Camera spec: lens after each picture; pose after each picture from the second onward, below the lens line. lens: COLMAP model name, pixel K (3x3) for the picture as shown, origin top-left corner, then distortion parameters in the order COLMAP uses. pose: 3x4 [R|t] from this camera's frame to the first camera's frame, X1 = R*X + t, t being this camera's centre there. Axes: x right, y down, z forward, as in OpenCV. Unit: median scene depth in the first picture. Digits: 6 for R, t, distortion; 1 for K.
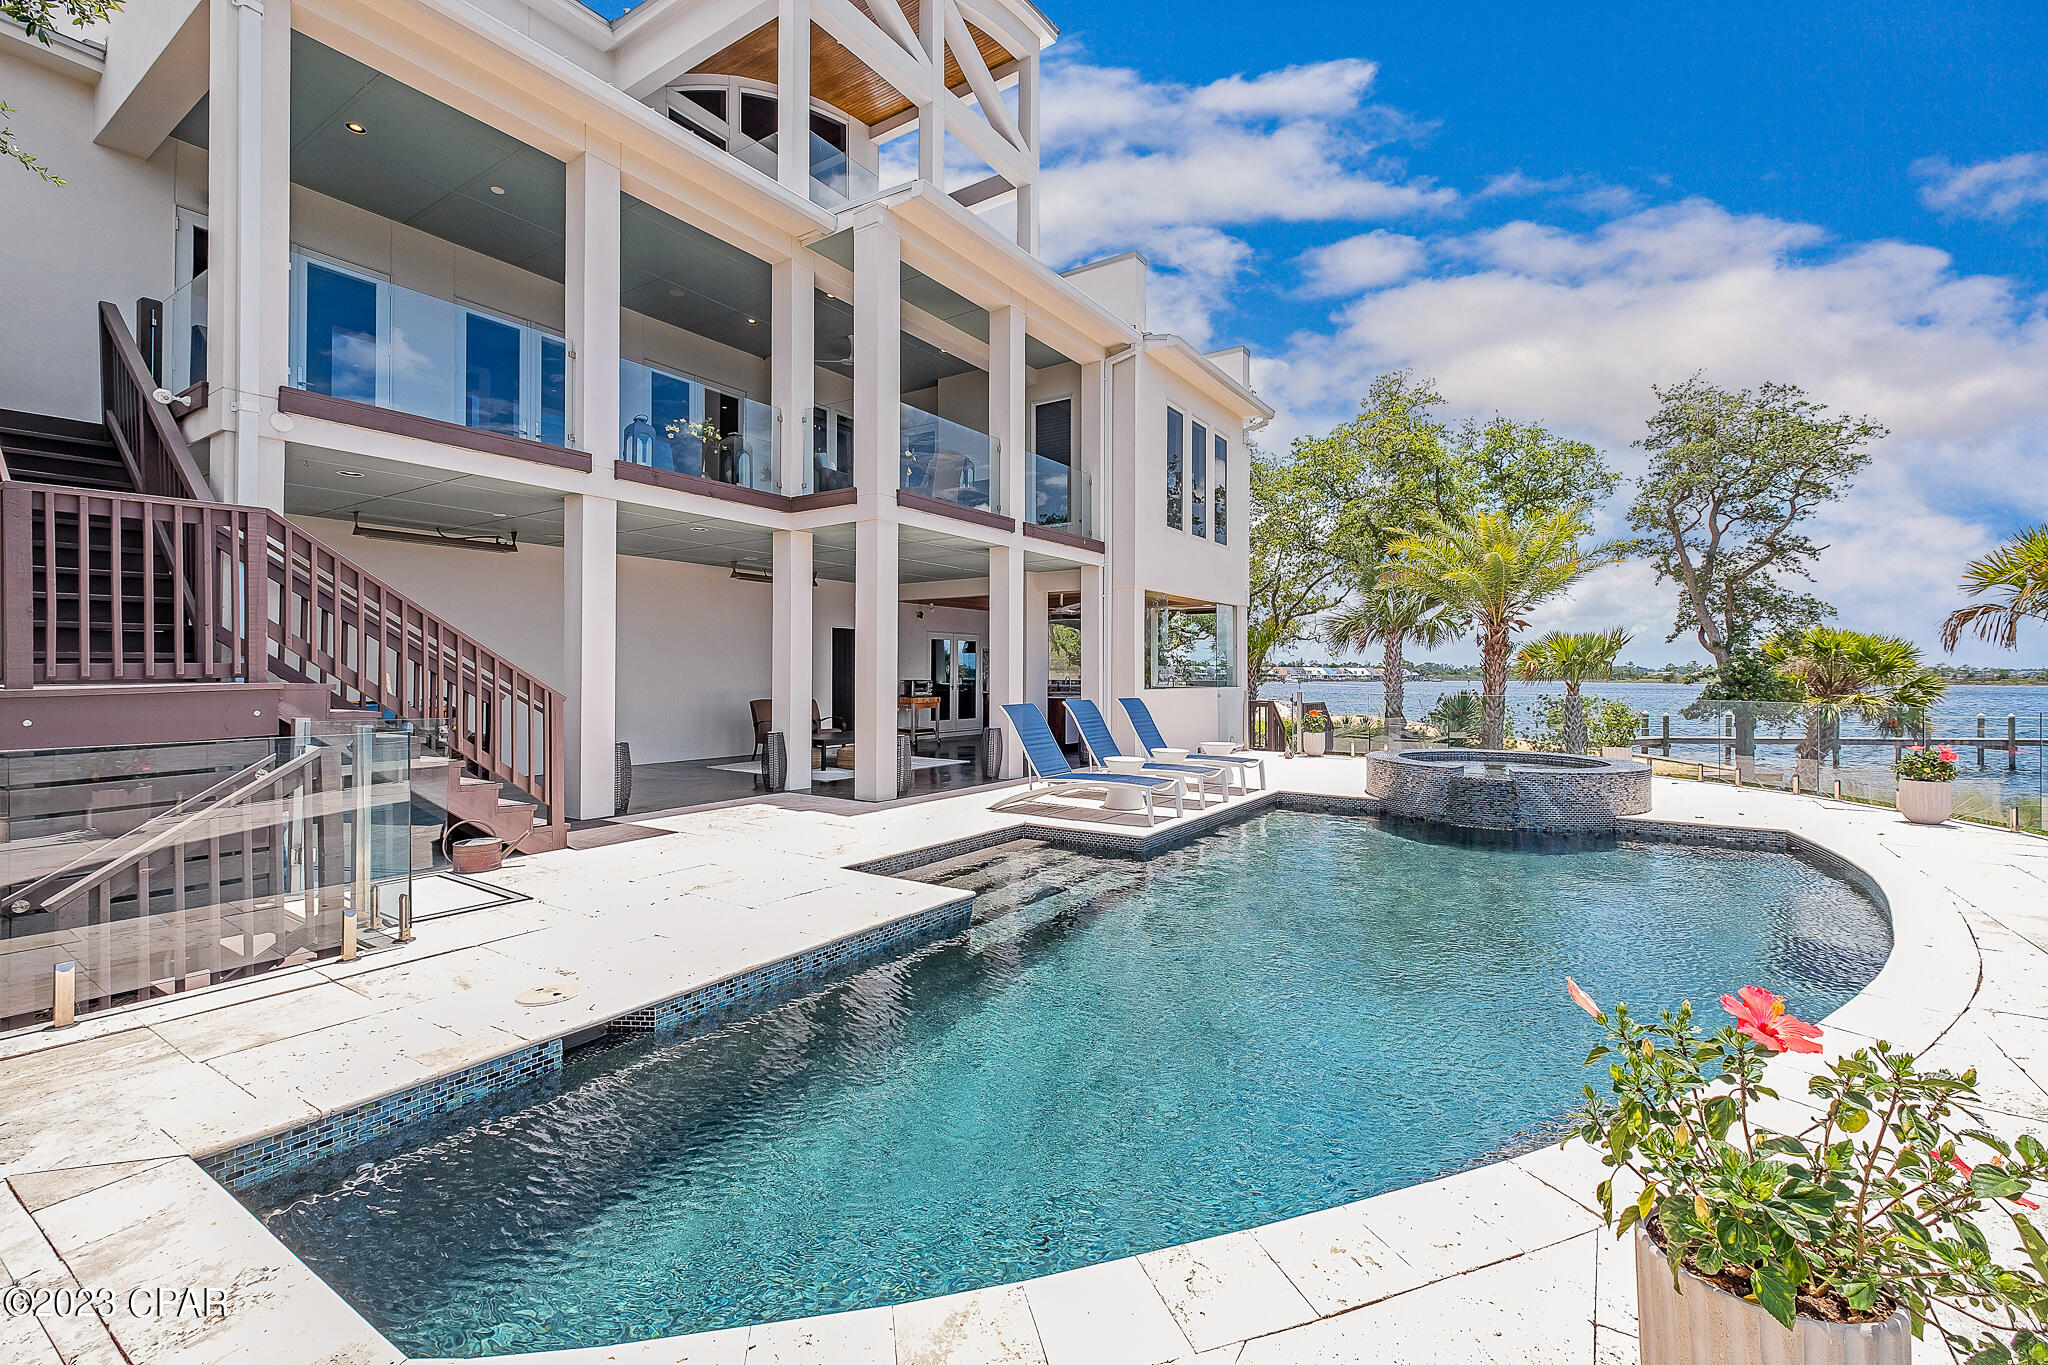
lens RADIAL K [[867.8, 0, 1089.5], [0, 867.8, 669.2], [0, 0, 1]] dist [0.011661, -0.000033]
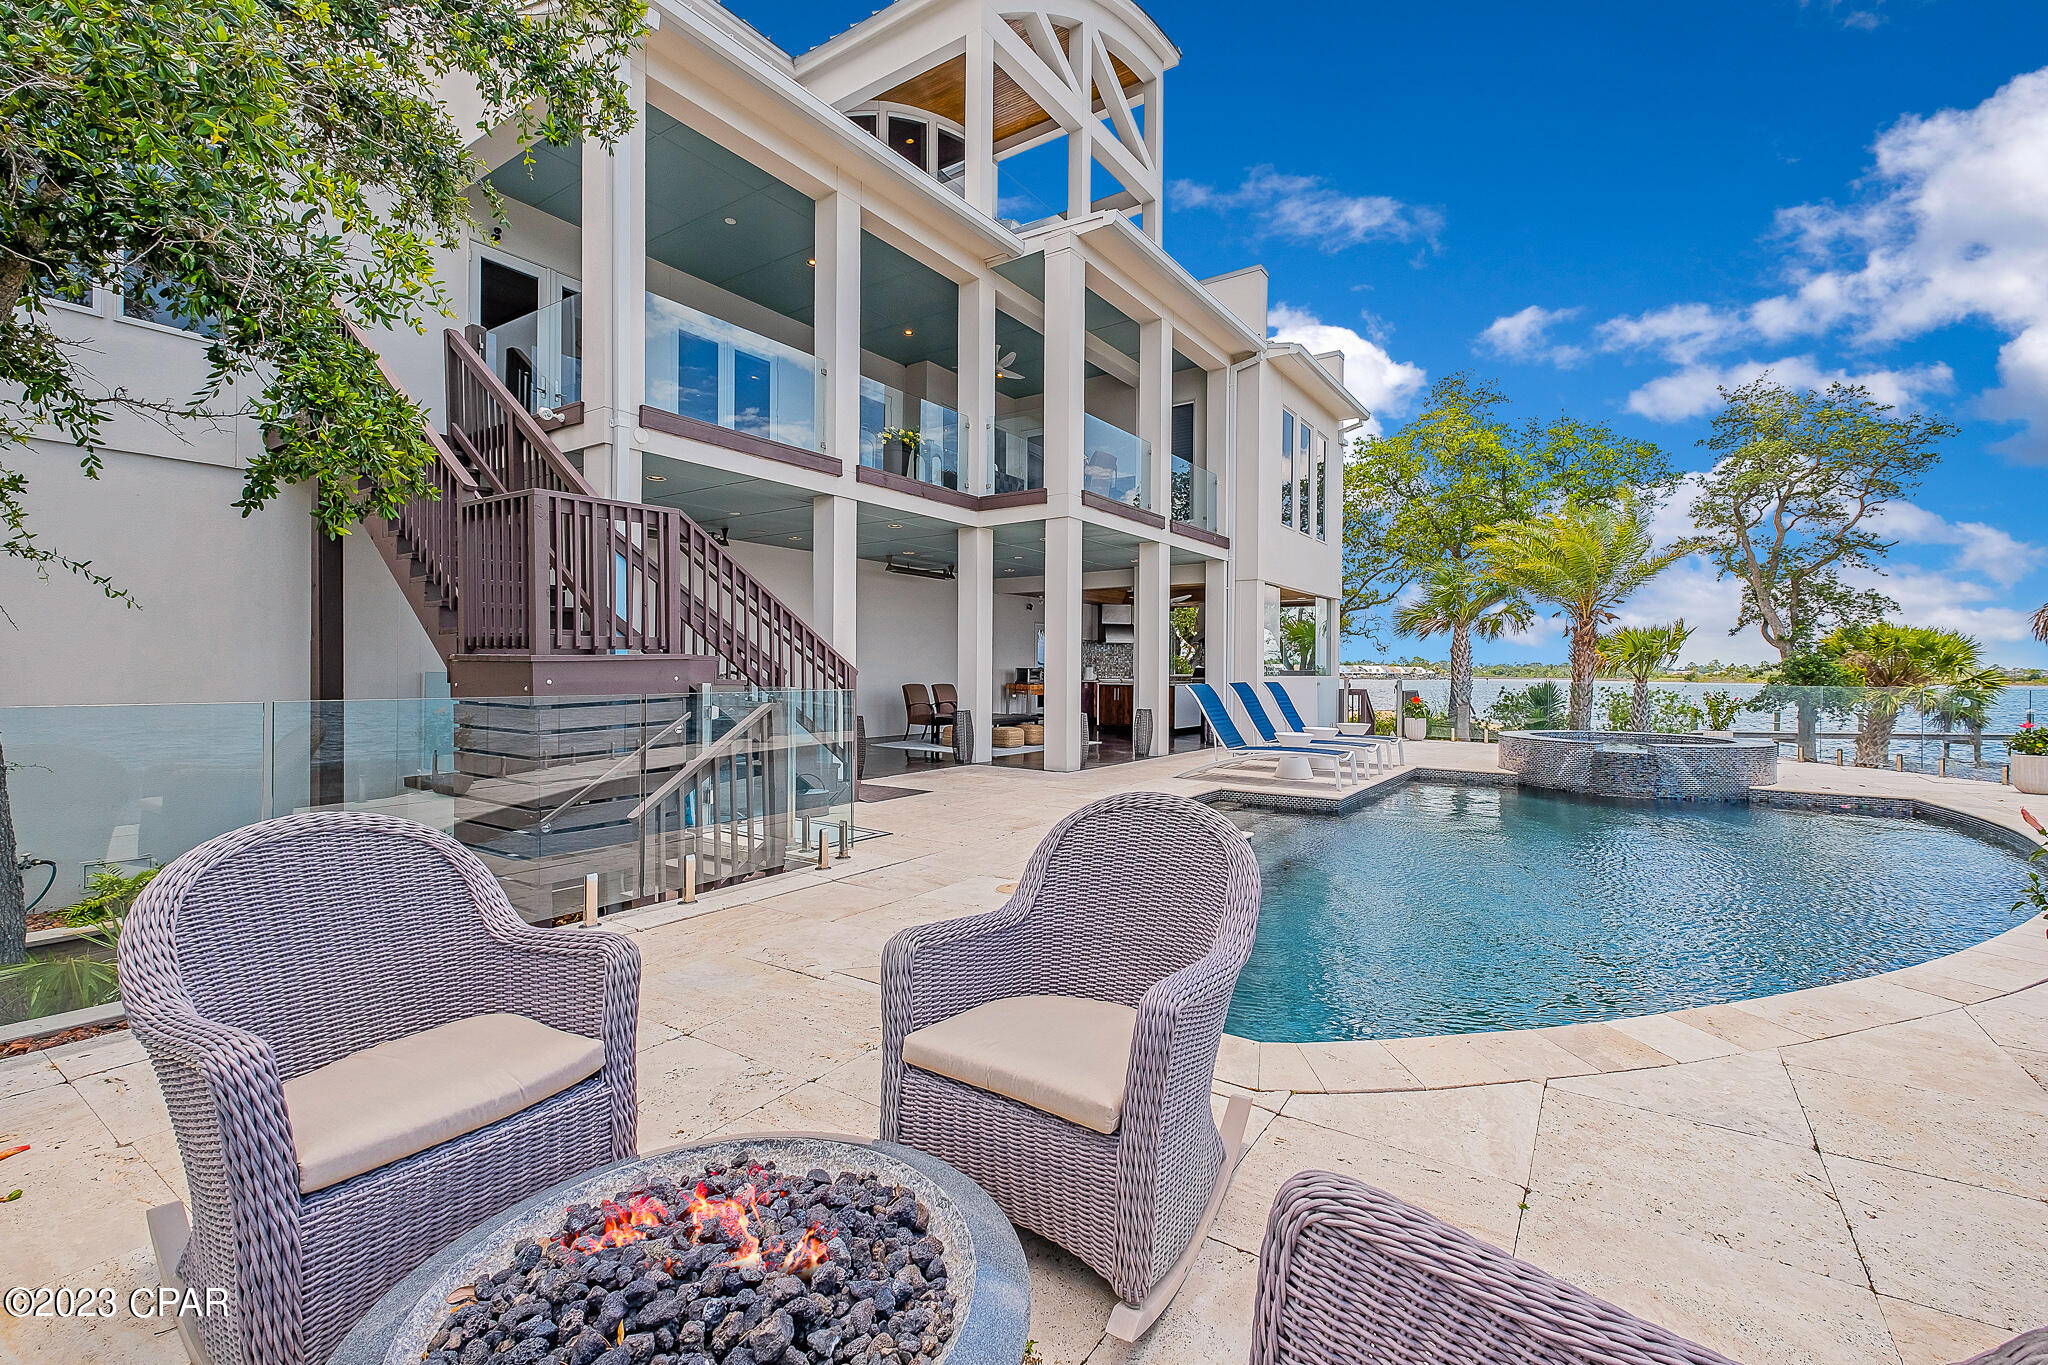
lens RADIAL K [[875.9, 0, 1086.9], [0, 875.9, 678.1], [0, 0, 1]] dist [0.009081, 0.000378]
pose [[0.999898, 0.003860, -0.013749, -0.142416], [-0.003672, 0.999900, 0.013644, 0.011849], [0.013800, -0.013592, 0.999812, -0.082092]]
